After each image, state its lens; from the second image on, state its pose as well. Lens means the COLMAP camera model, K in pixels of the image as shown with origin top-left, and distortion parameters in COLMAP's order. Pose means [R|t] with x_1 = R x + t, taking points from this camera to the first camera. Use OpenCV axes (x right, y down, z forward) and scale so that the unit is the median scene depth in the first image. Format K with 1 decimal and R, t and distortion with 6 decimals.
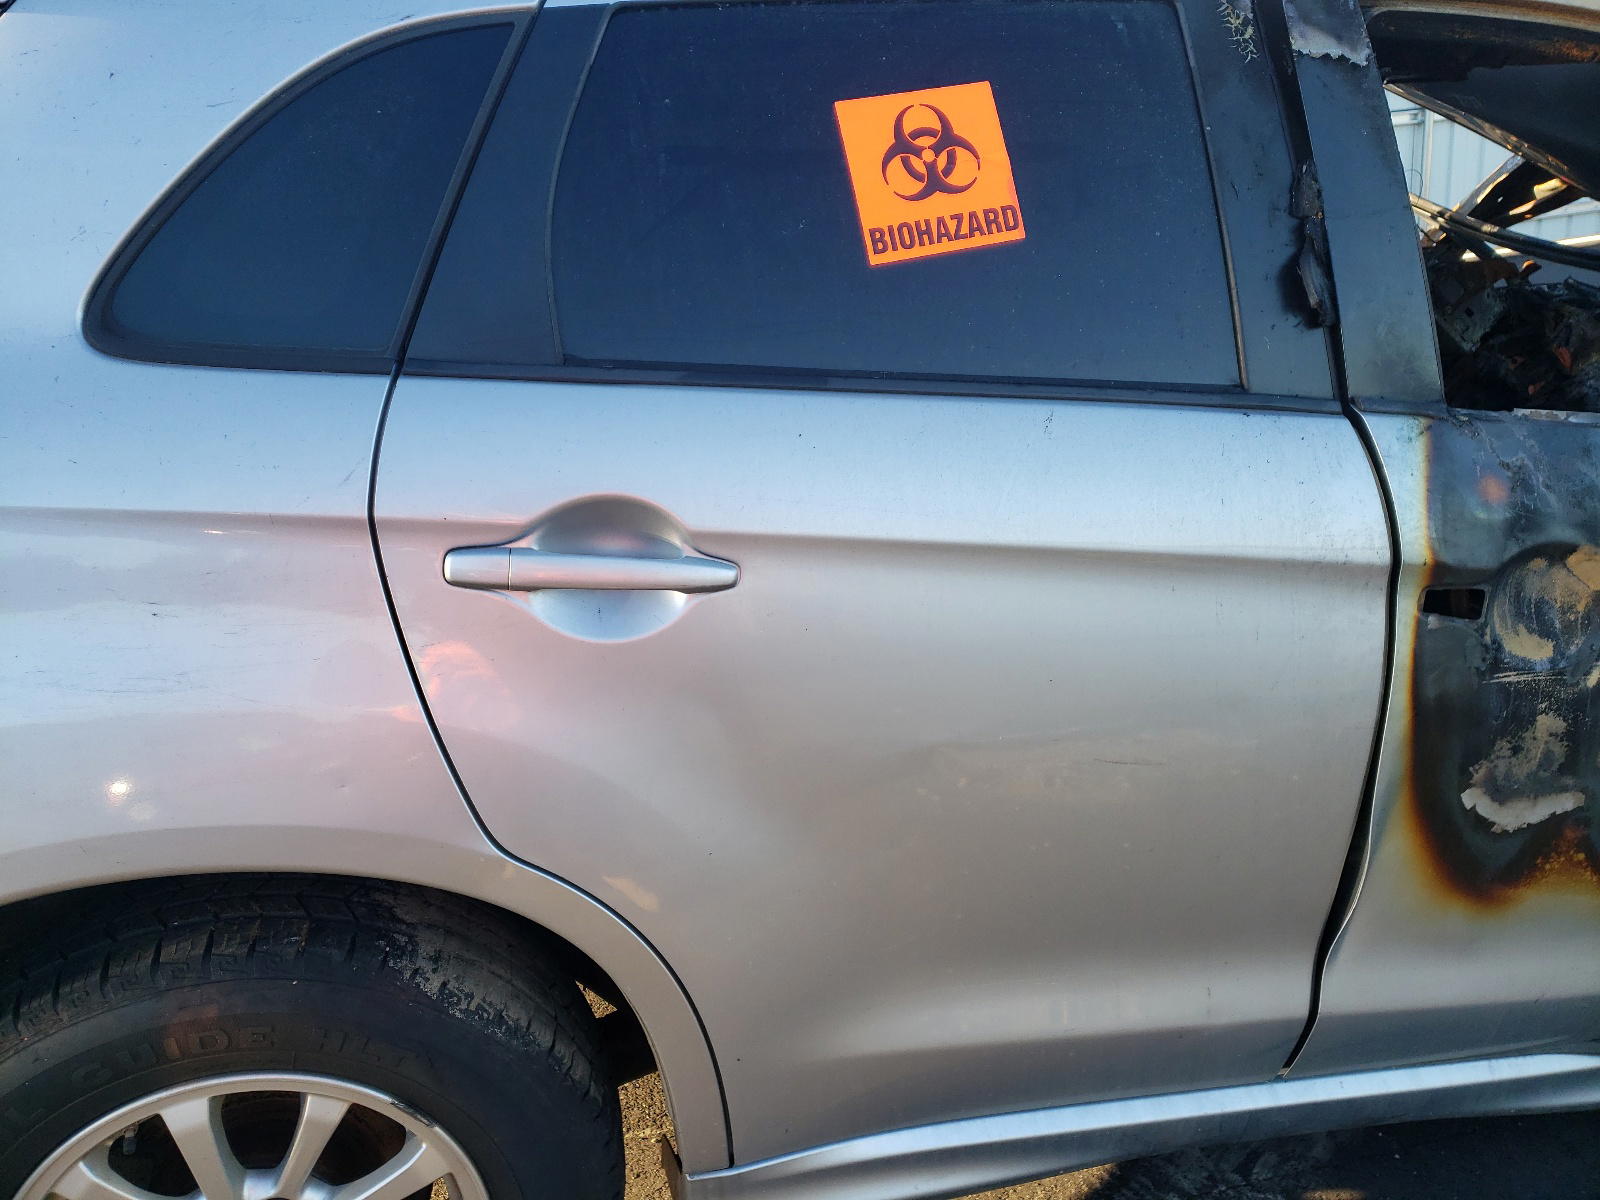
lens RADIAL K [[1199.5, 0, 800.7], [0, 1199.5, 575.7], [0, 0, 1]] dist [0.191496, -0.337925]
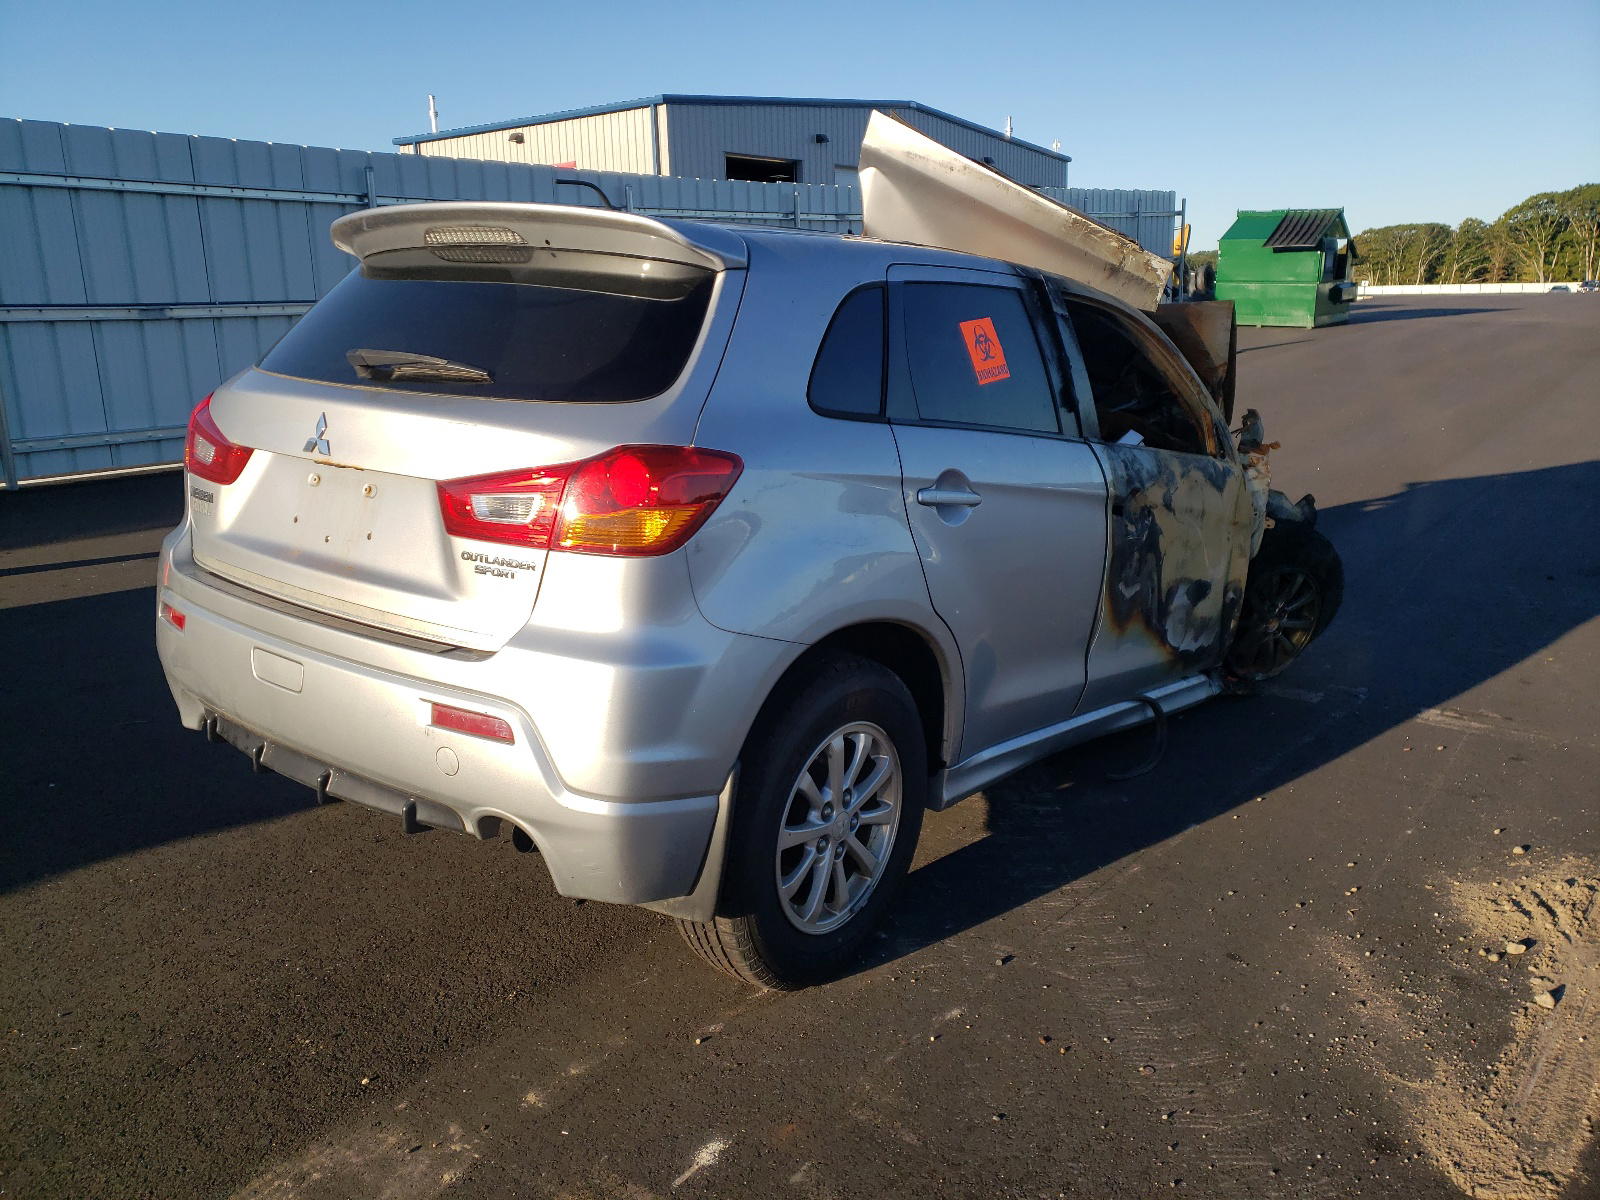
lens RADIAL K [[1199.5, 0, 800.7], [0, 1199.5, 575.7], [0, 0, 1]] dist [0.191496, -0.337925]
pose [[0.774984, -0.070805, 0.628002, -1.856505], [0.133885, 0.989543, -0.053654, 0.231548], [-0.617636, 0.125661, 0.776360, -0.705270]]
